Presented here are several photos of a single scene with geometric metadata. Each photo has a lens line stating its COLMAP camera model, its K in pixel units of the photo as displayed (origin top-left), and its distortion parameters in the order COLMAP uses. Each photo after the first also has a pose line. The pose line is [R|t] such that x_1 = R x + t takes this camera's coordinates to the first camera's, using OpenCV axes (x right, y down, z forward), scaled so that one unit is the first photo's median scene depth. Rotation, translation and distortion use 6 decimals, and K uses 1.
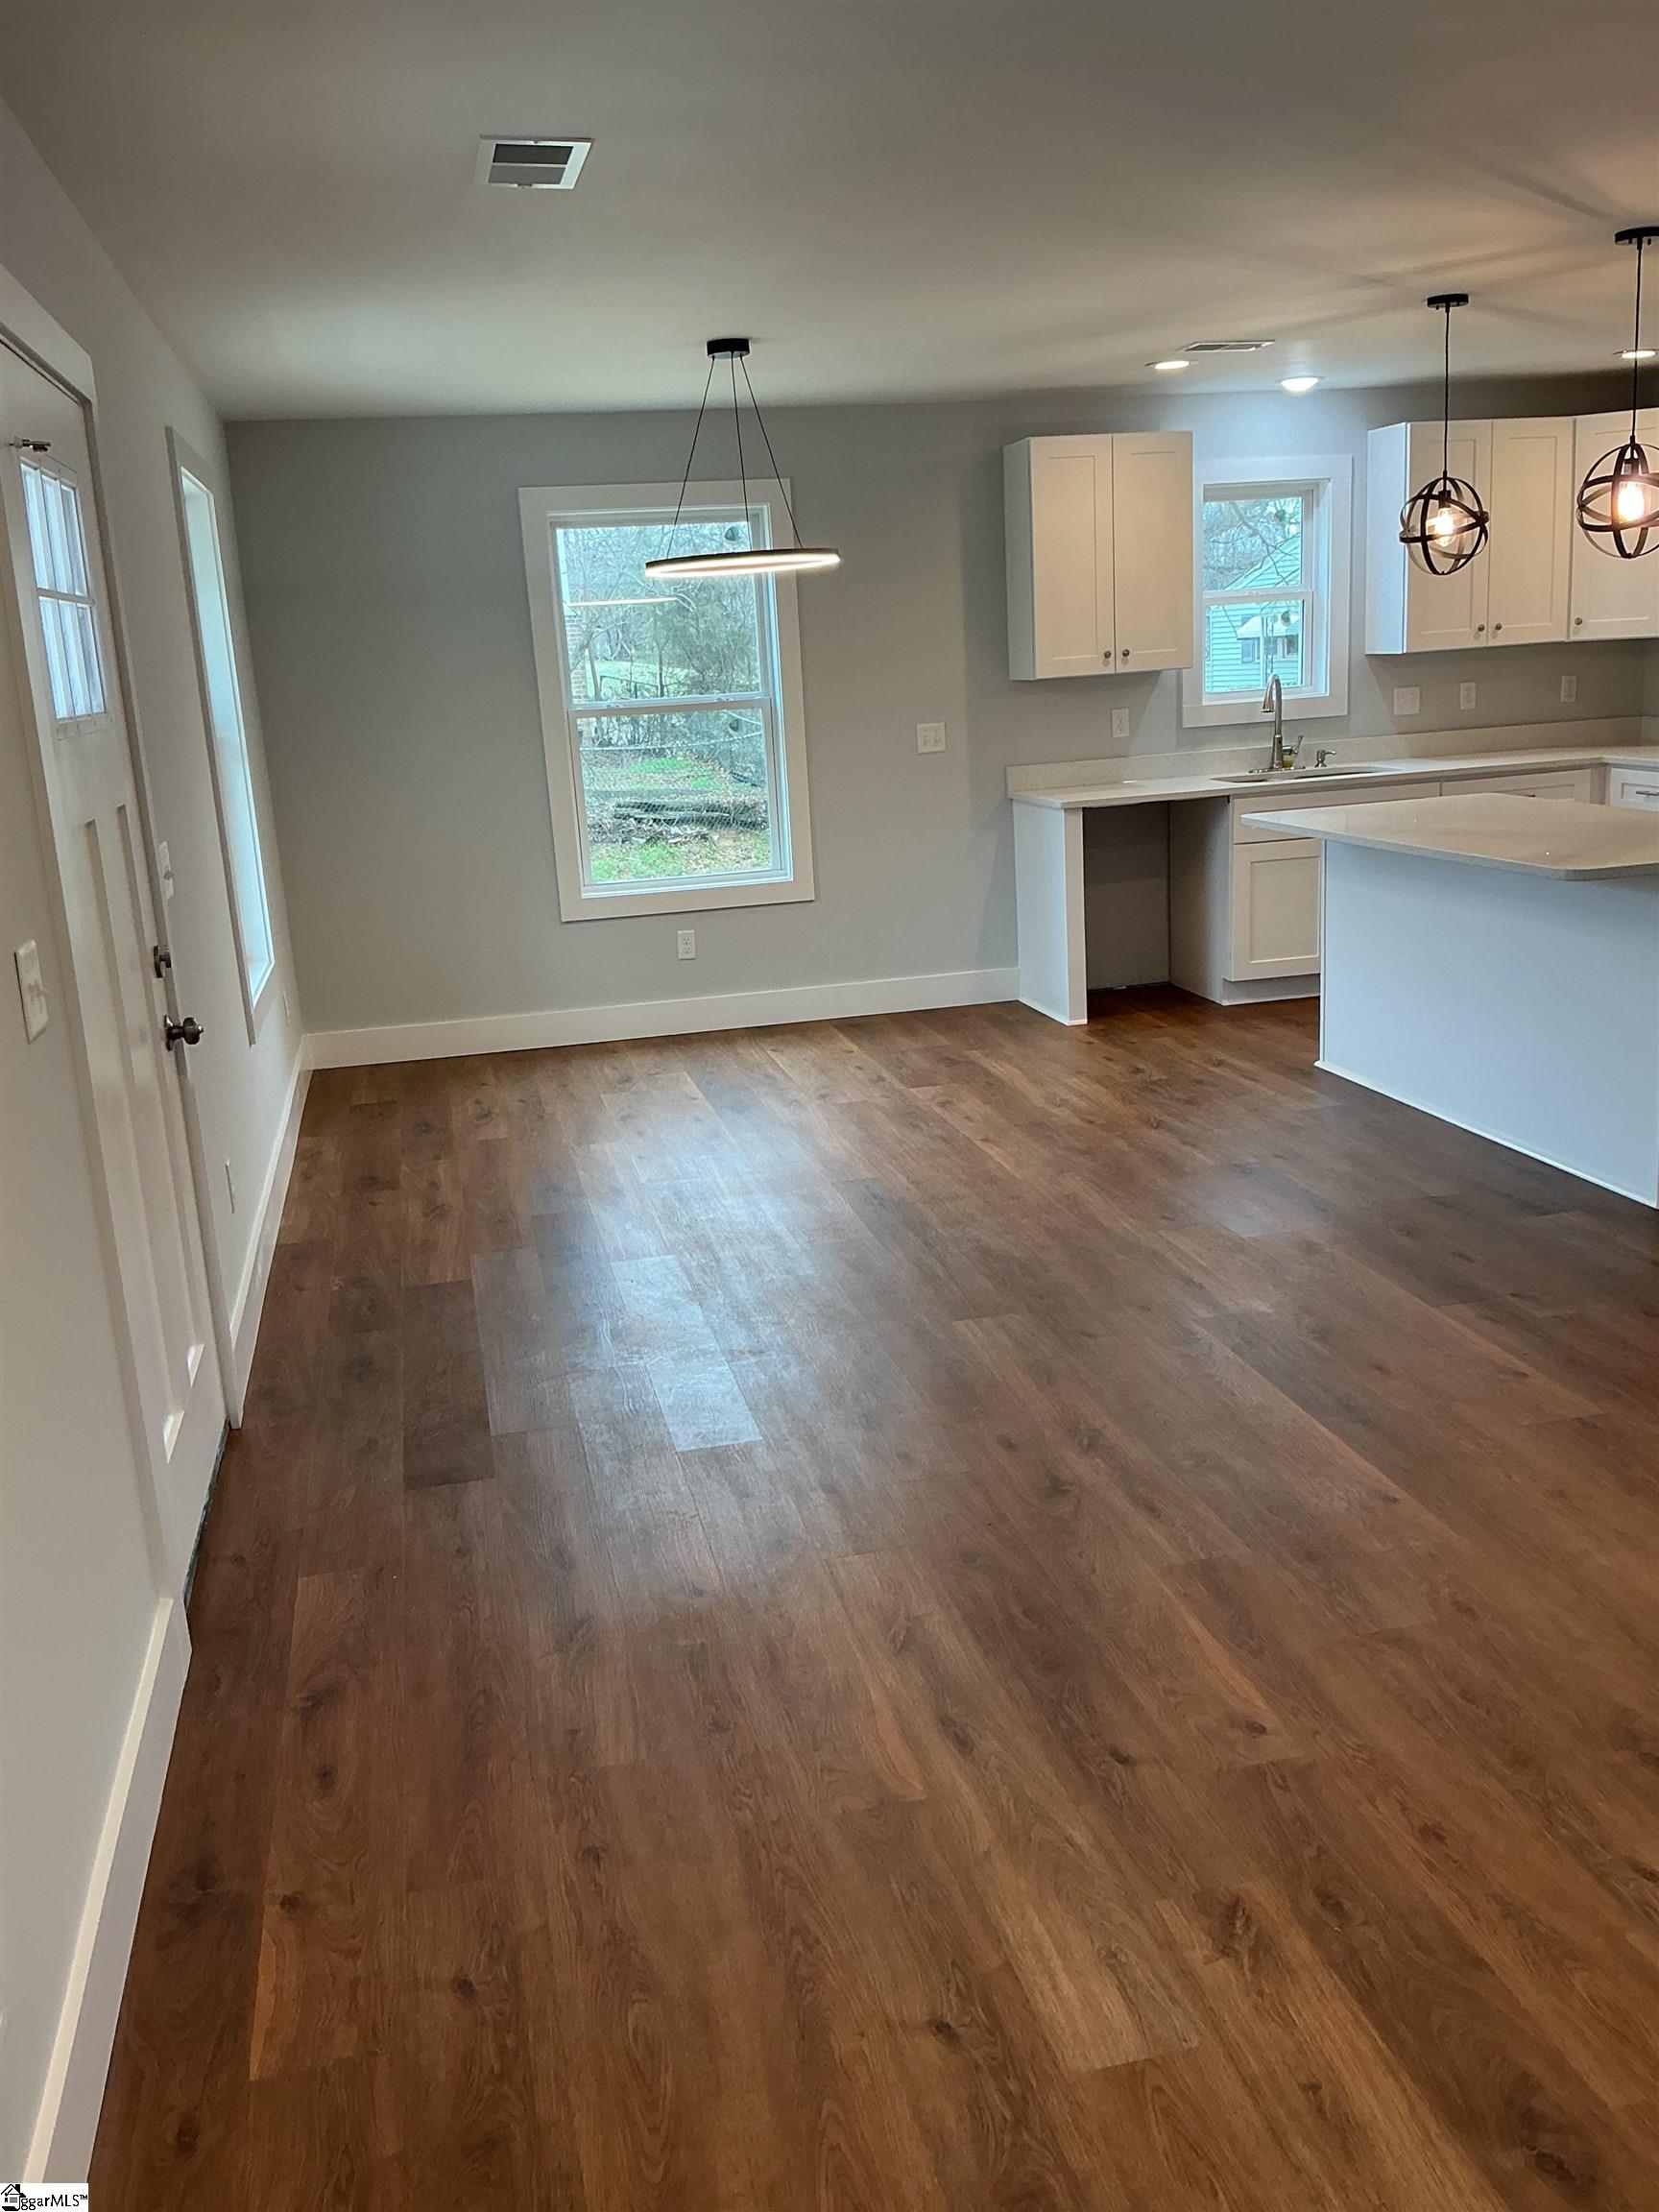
lens RADIAL K [[1838.3, 0, 846.2], [0, 1838.3, 1127.7], [0, 0, 1]] dist [0.102266, -0.203481]
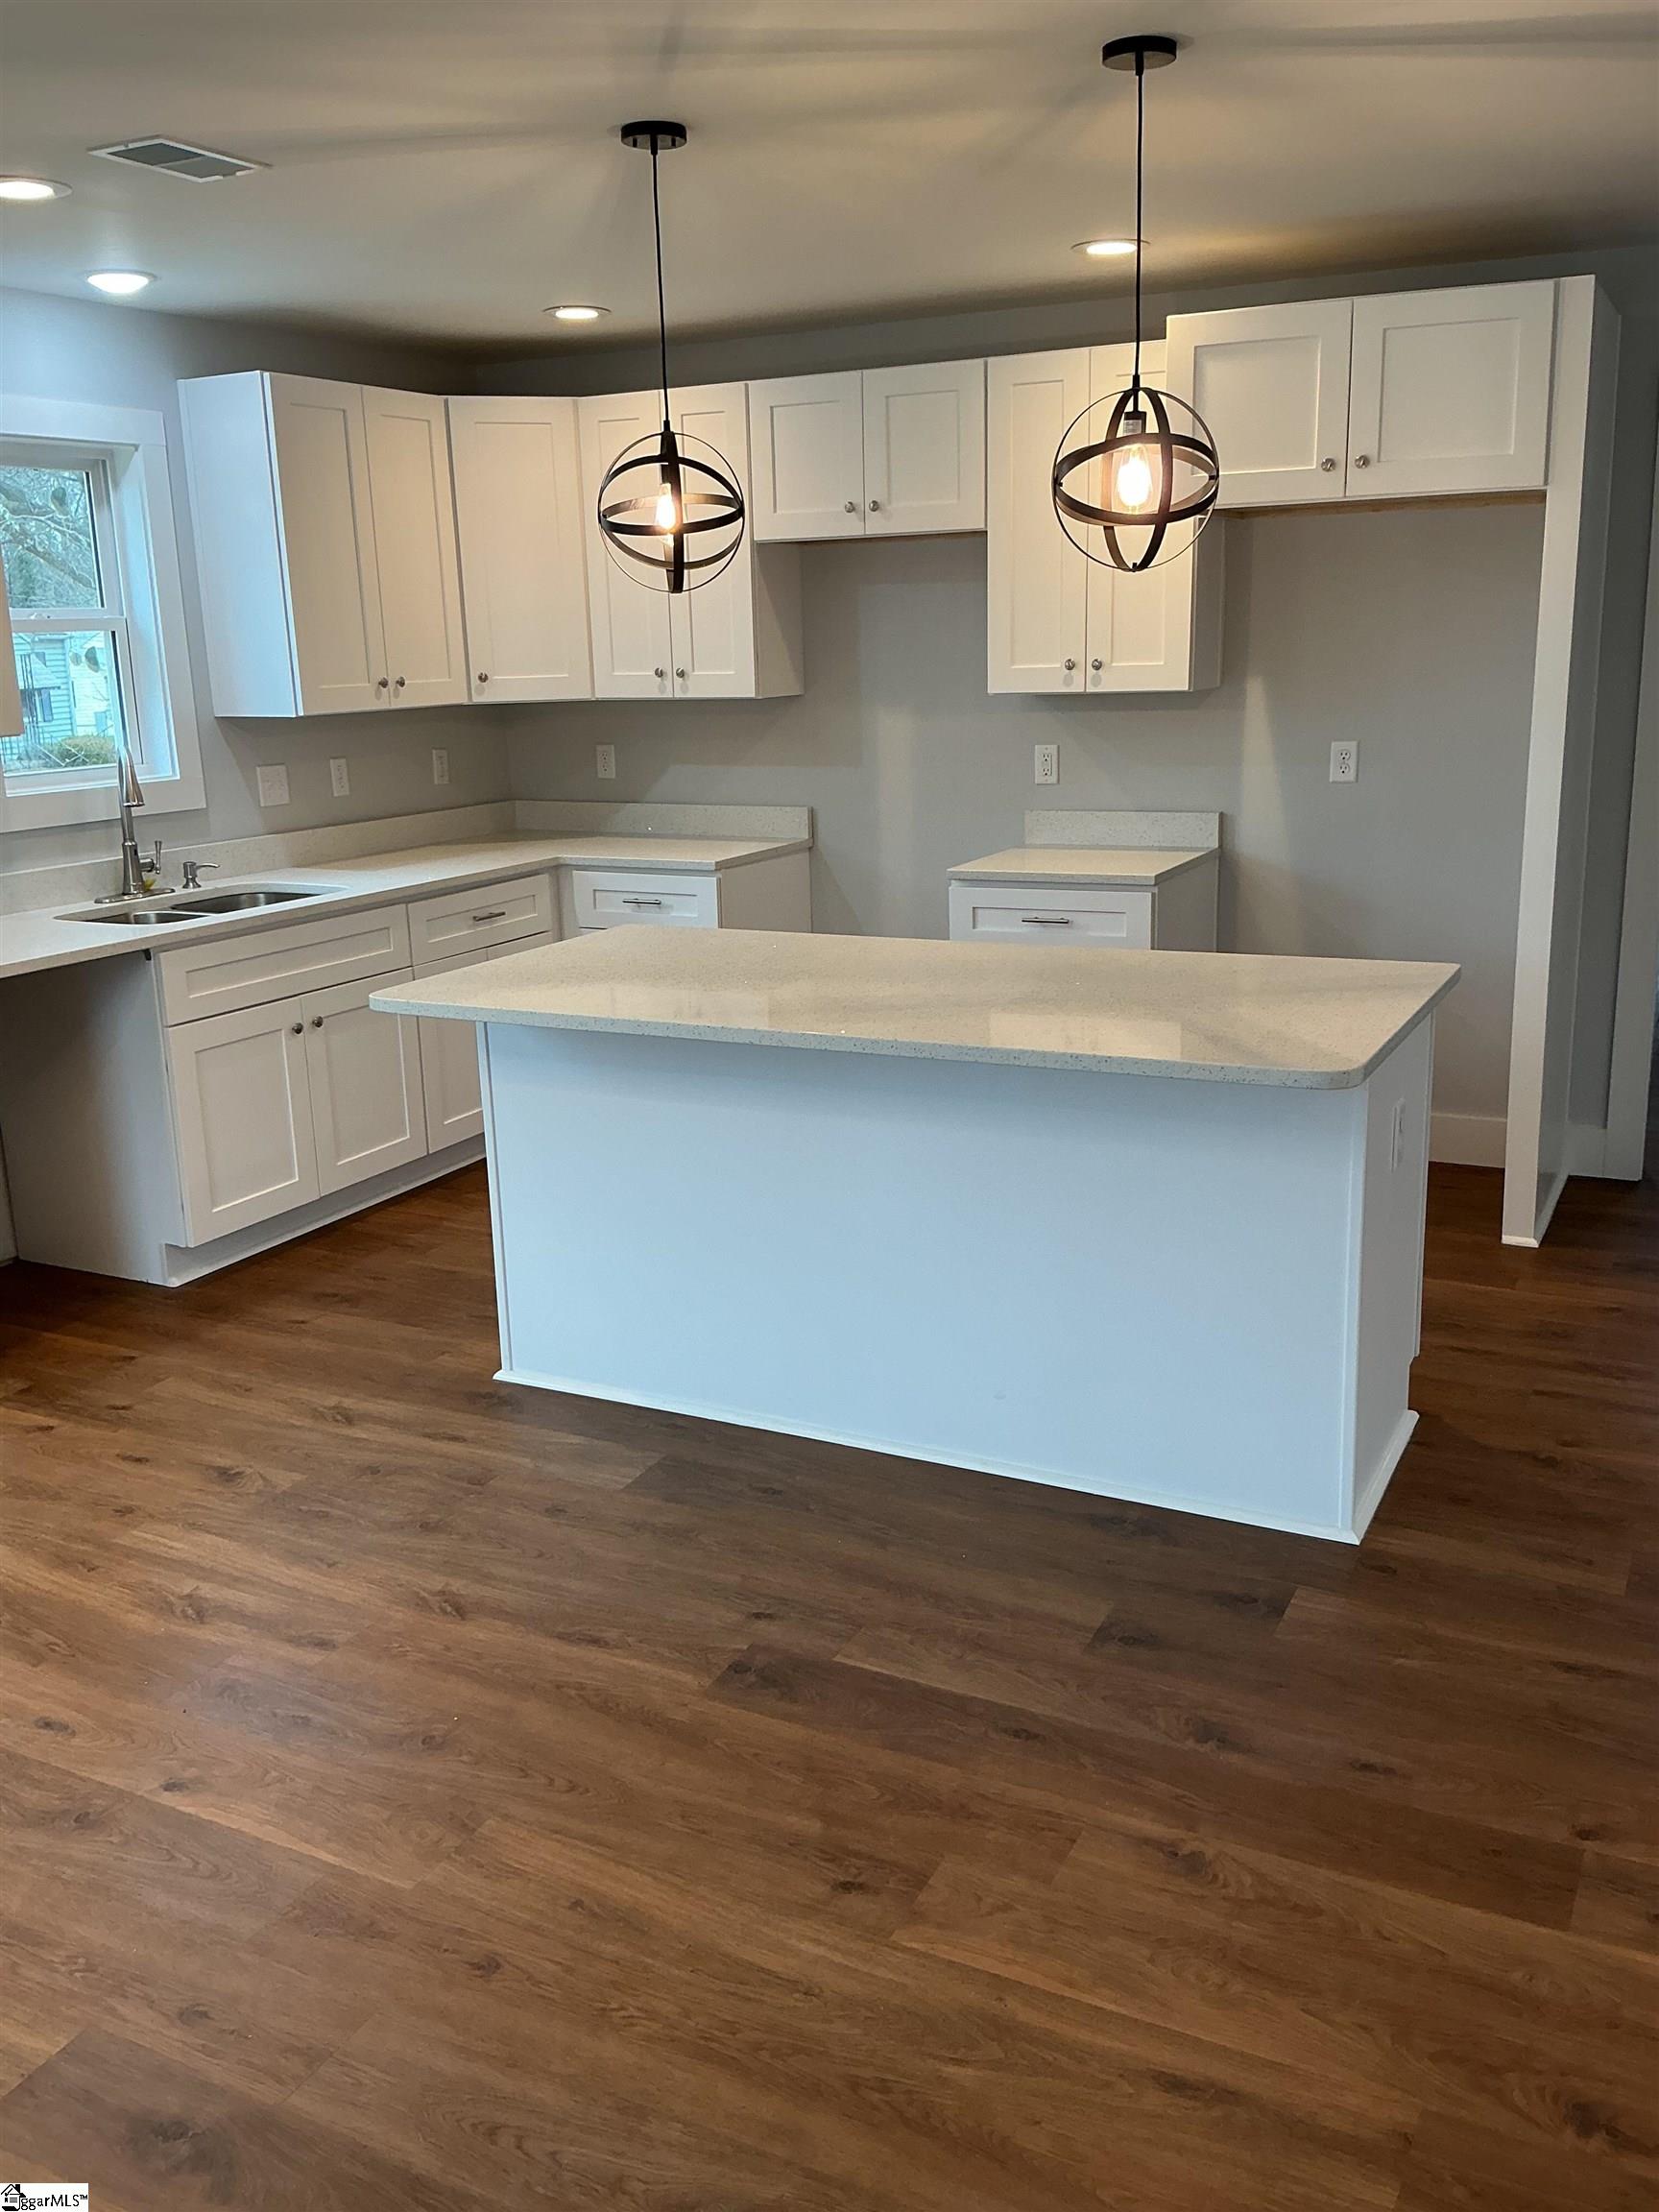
lens RADIAL K [[1838.3, 0, 829.3], [0, 1838.3, 1100.3], [0, 0, 1]] dist [0.102266, -0.203481]
pose [[0.642166, -0.146553, 0.752426, -0.157128], [0.181196, 0.982759, 0.036772, -0.165329], [-0.744843, 0.112723, 0.657649, 0.656600]]
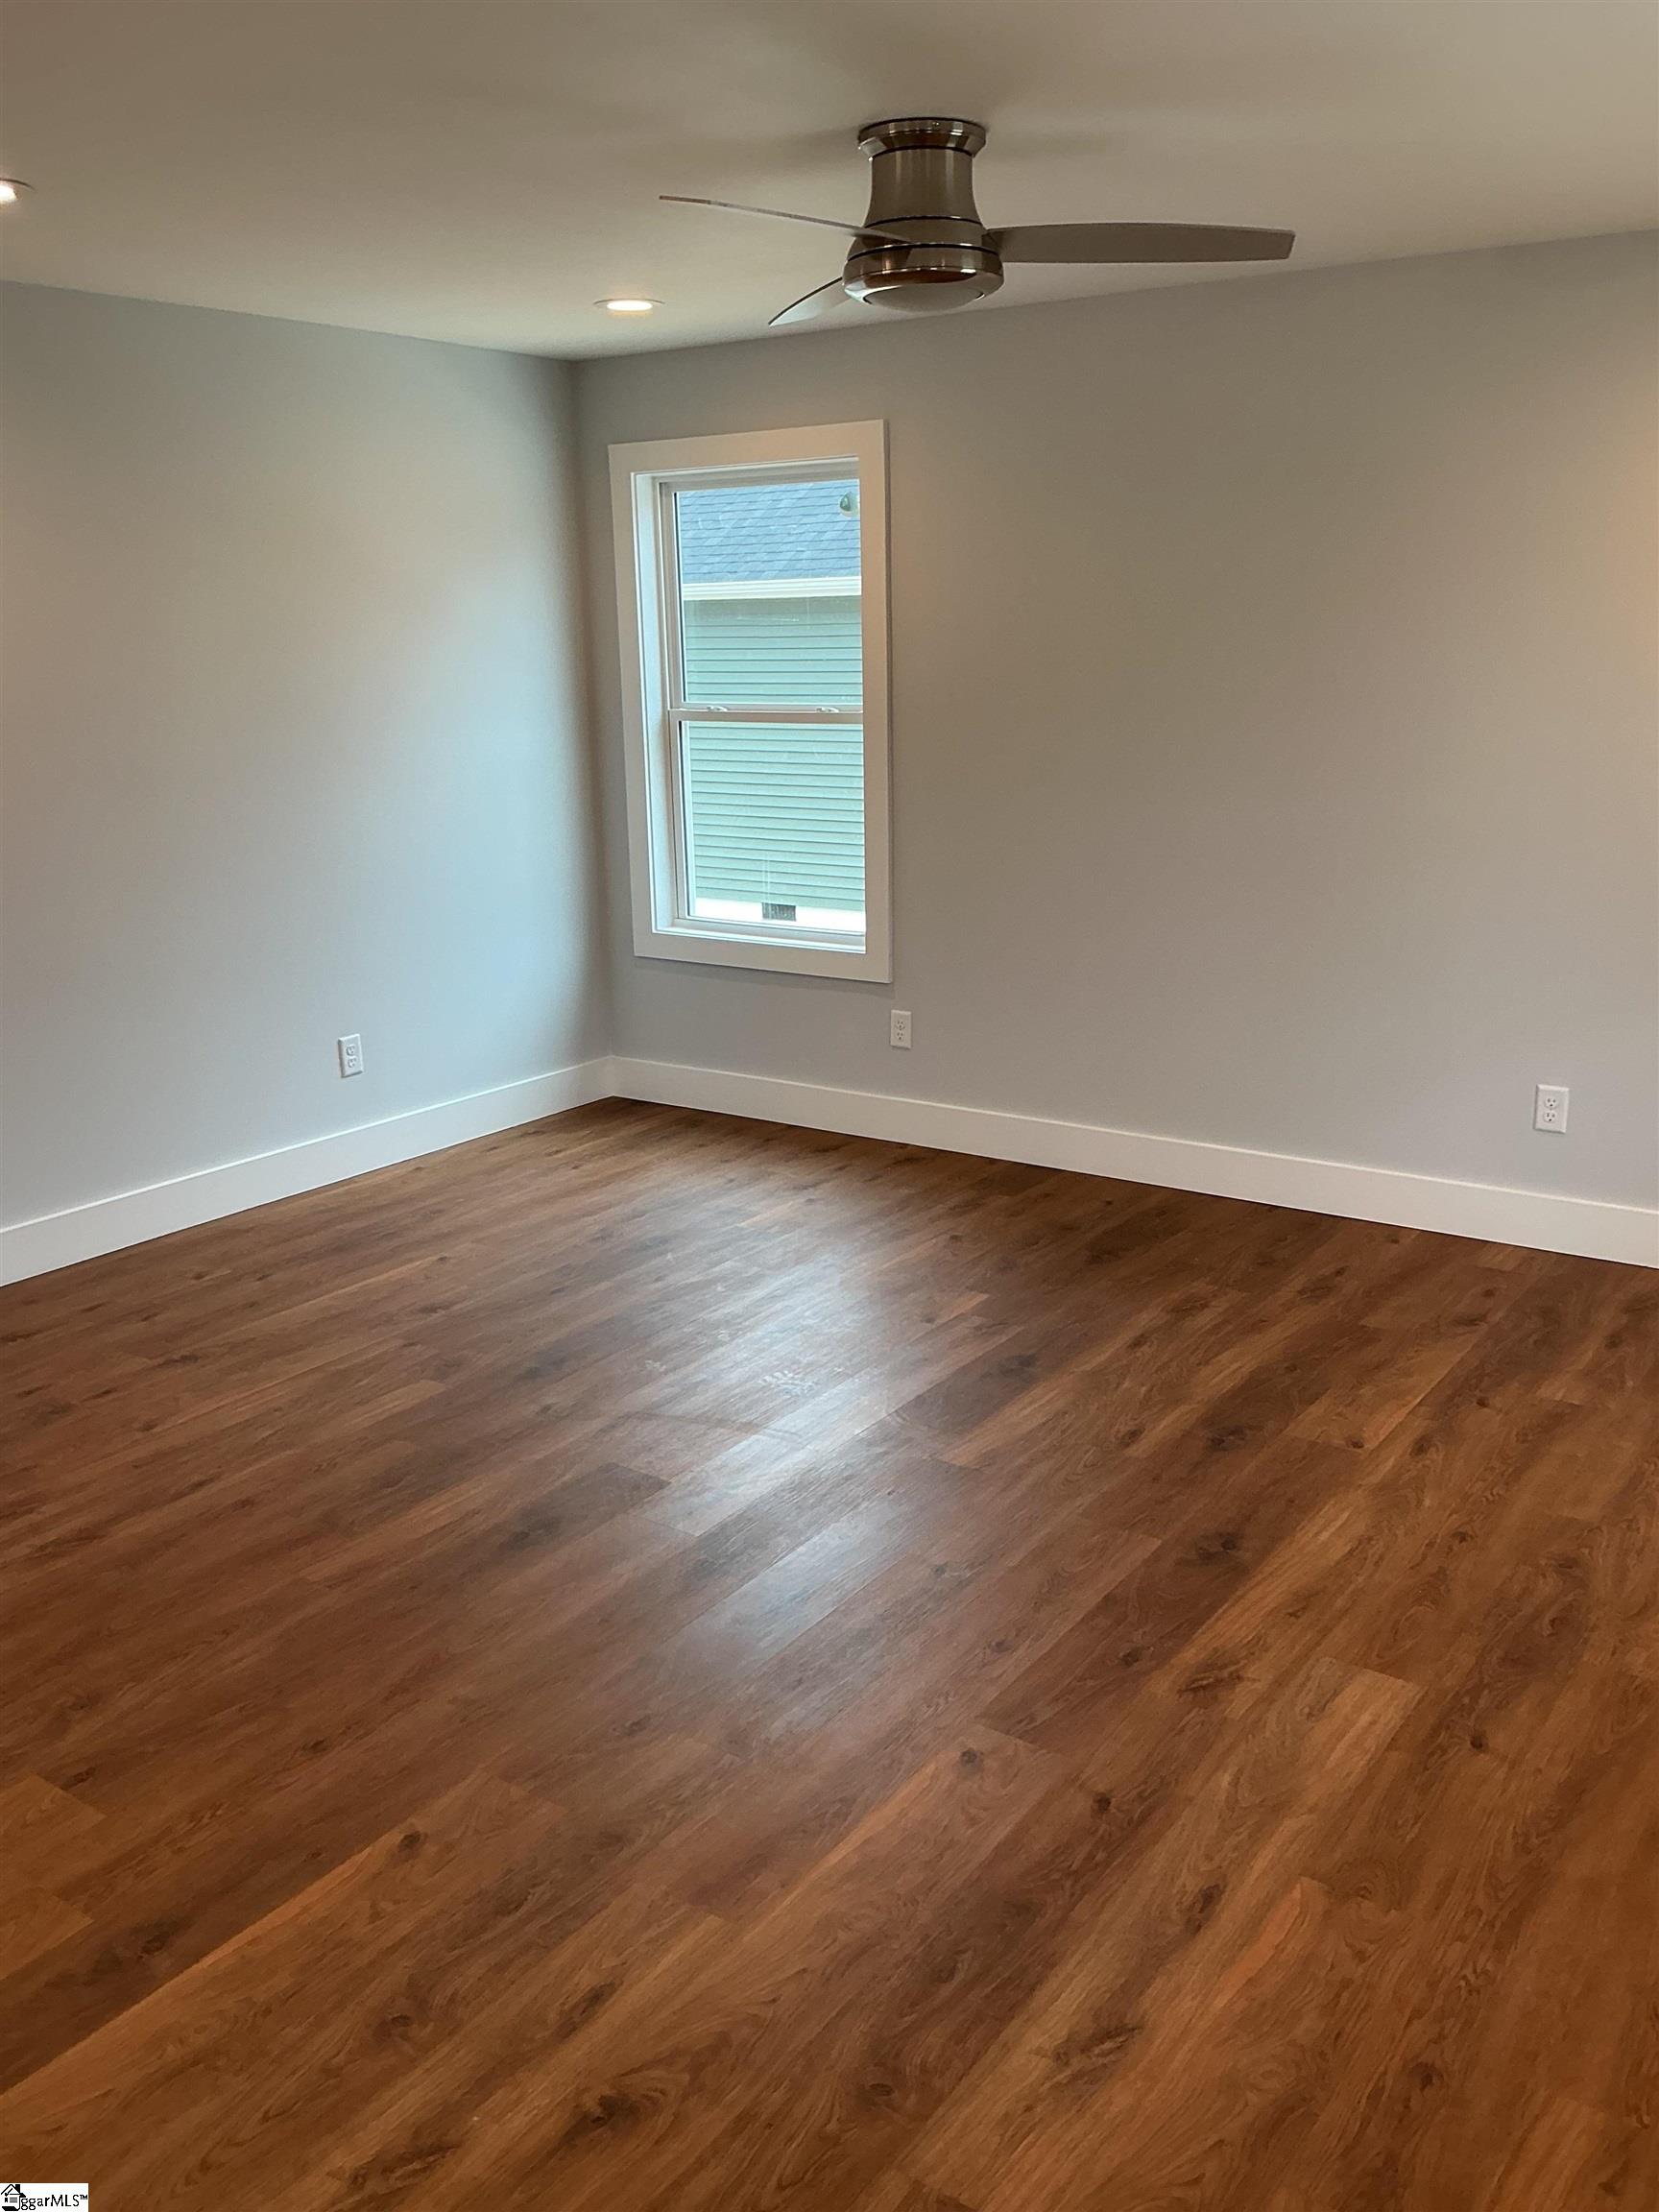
lens RADIAL K [[1838.3, 0, 807.6], [0, 1838.3, 1102.9], [0, 0, 1]] dist [0.102266, -0.203481]
pose [[-0.656814, -0.113946, 0.745394, -0.228895], [0.247707, 0.901053, 0.356011, -0.199628], [-0.712206, 0.418472, -0.563599, 0.782618]]
